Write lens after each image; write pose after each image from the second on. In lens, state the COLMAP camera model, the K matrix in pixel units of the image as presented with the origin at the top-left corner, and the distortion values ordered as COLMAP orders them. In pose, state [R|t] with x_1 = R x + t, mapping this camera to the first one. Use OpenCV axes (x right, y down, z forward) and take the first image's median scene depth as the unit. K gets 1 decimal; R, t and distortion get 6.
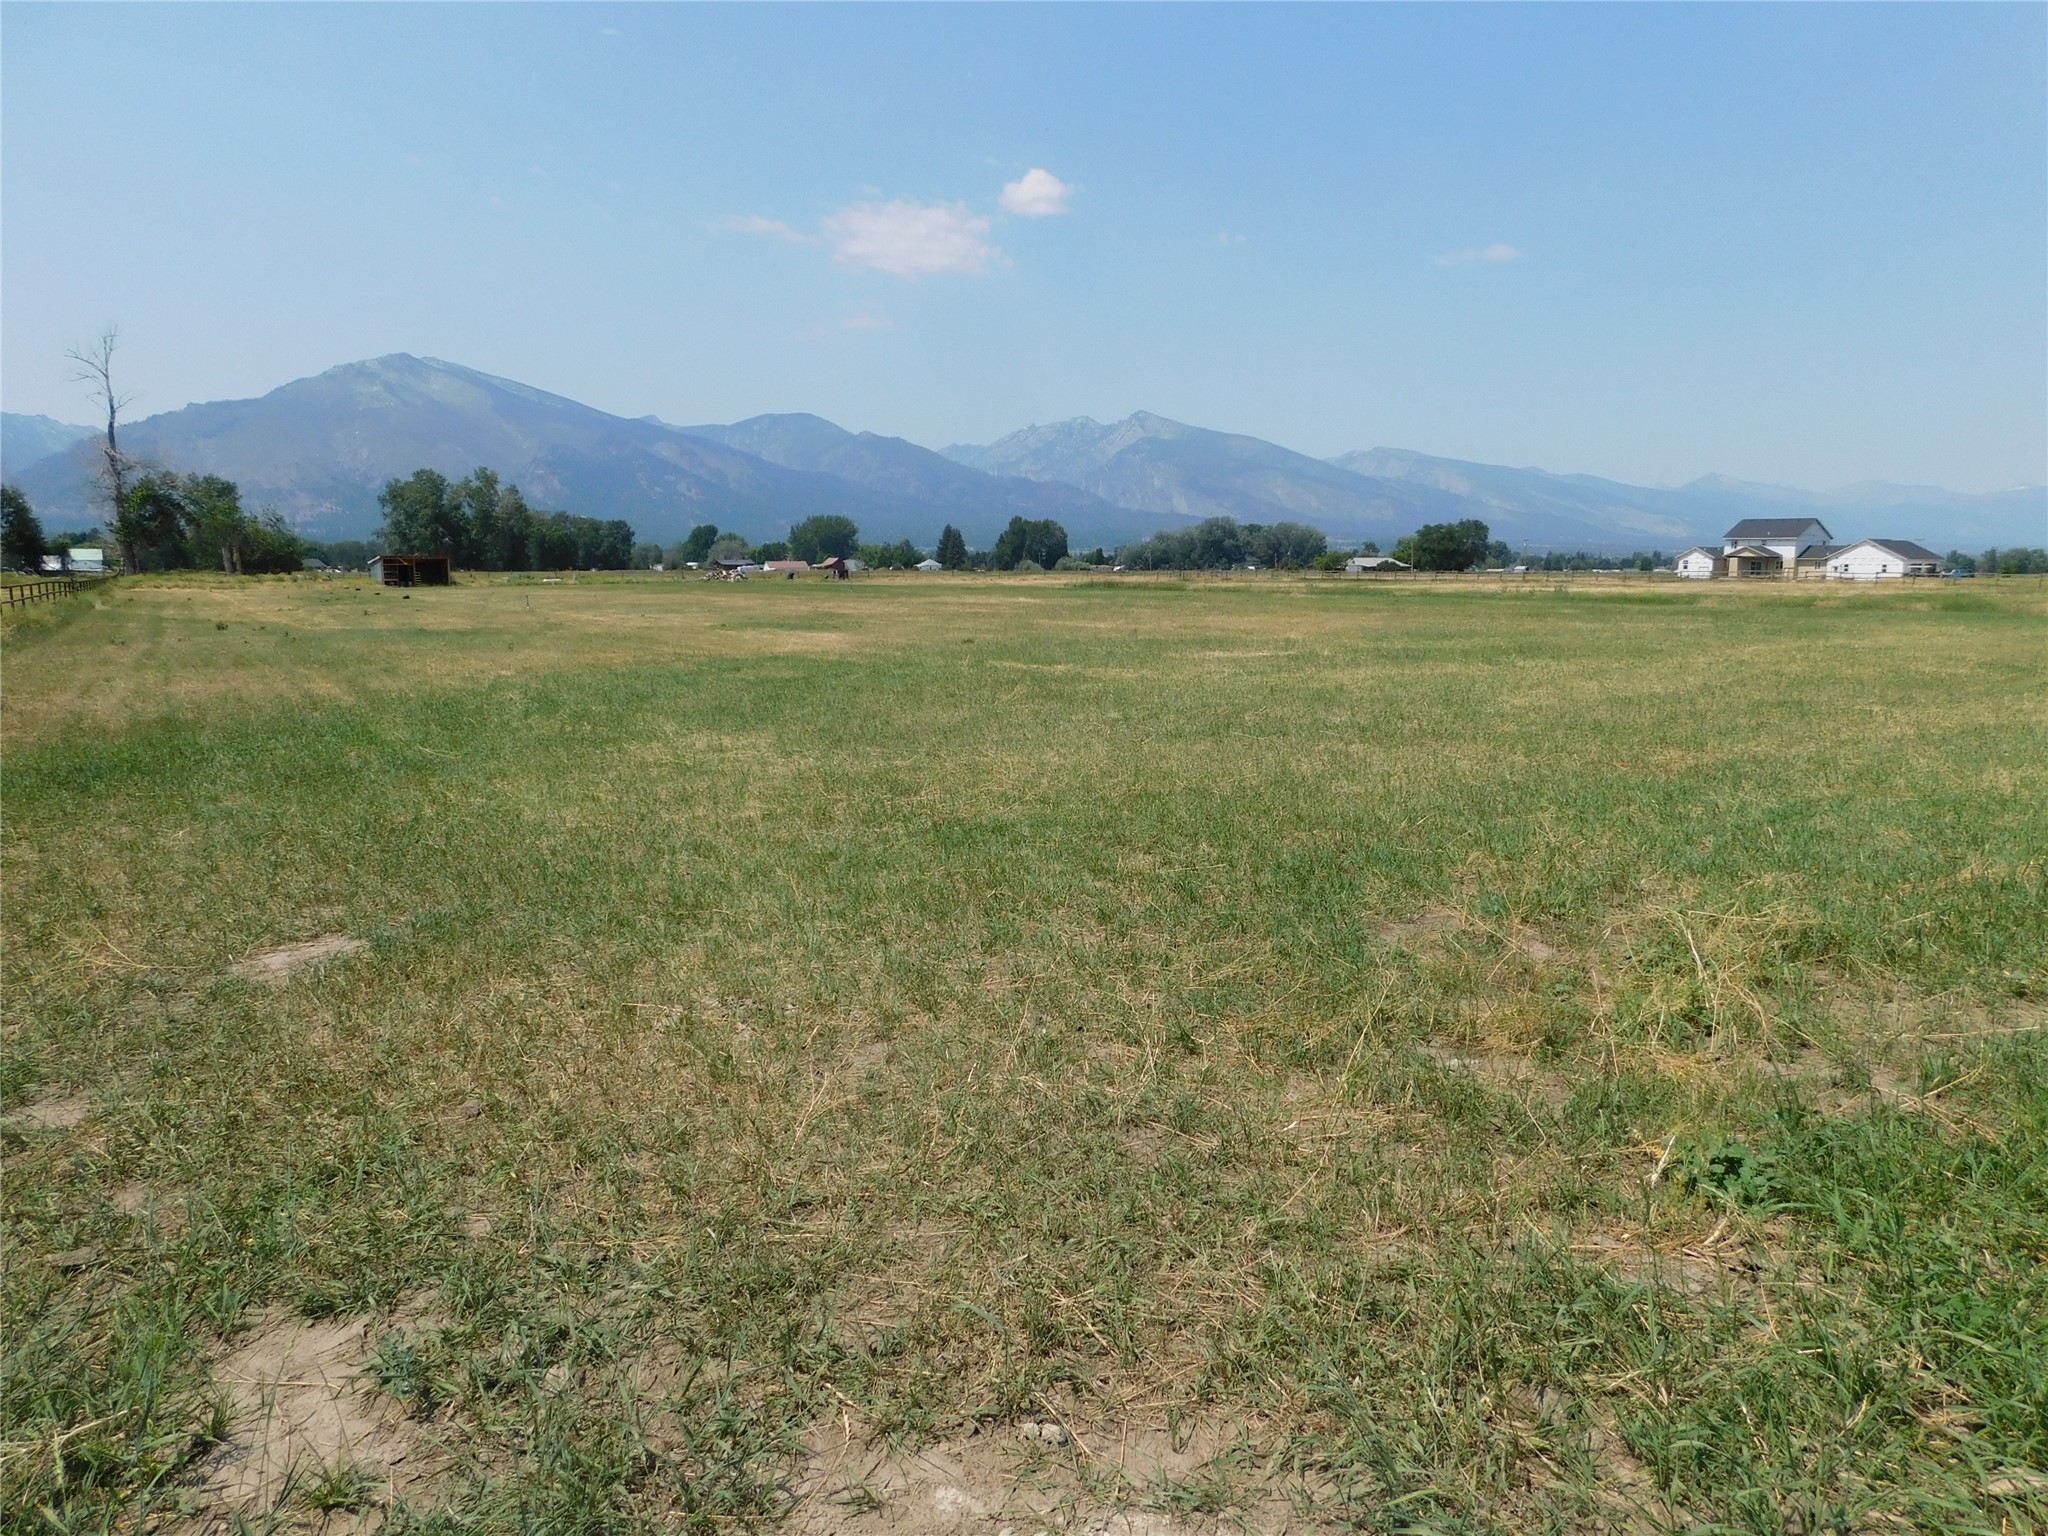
lens RADIAL K [[1361.8, 0, 1034.8], [0, 1361.8, 742.7], [0, 0, 1]] dist [-0.068791, 0.060402]
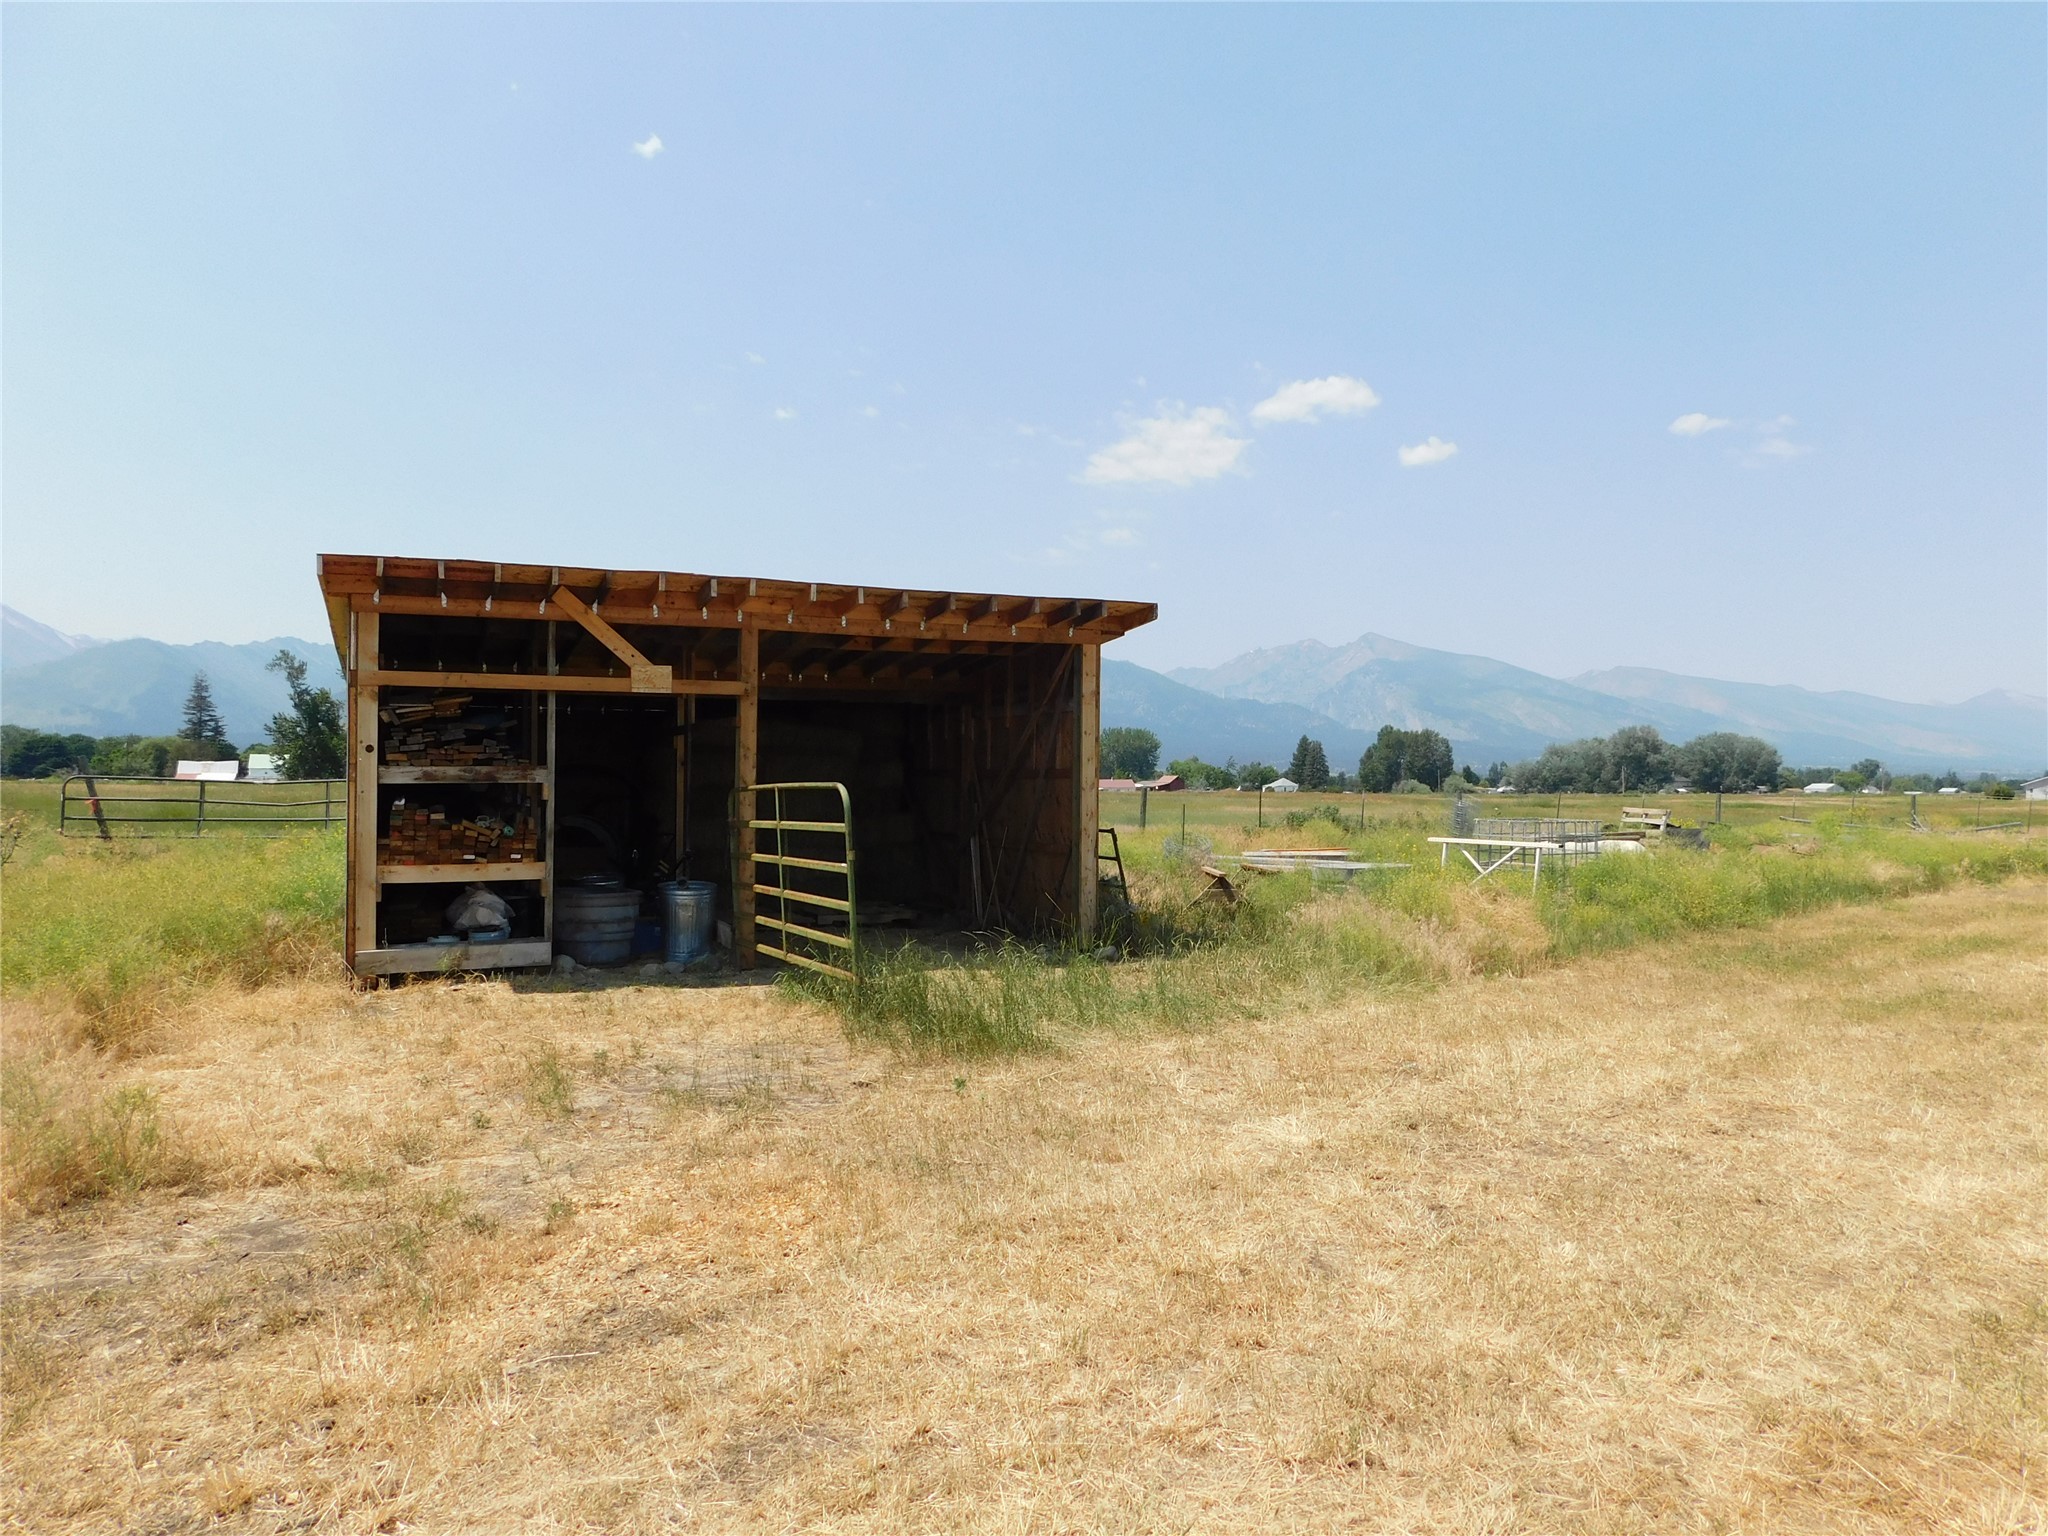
lens RADIAL K [[1361.8, 0, 1034.8], [0, 1361.8, 742.7], [0, 0, 1]] dist [-0.068791, 0.060402]
pose [[0.987160, 0.000351, -0.159737, -1.411304], [-0.026091, 0.986923, -0.159067, -0.381852], [0.157592, 0.161192, 0.974260, 3.018256]]
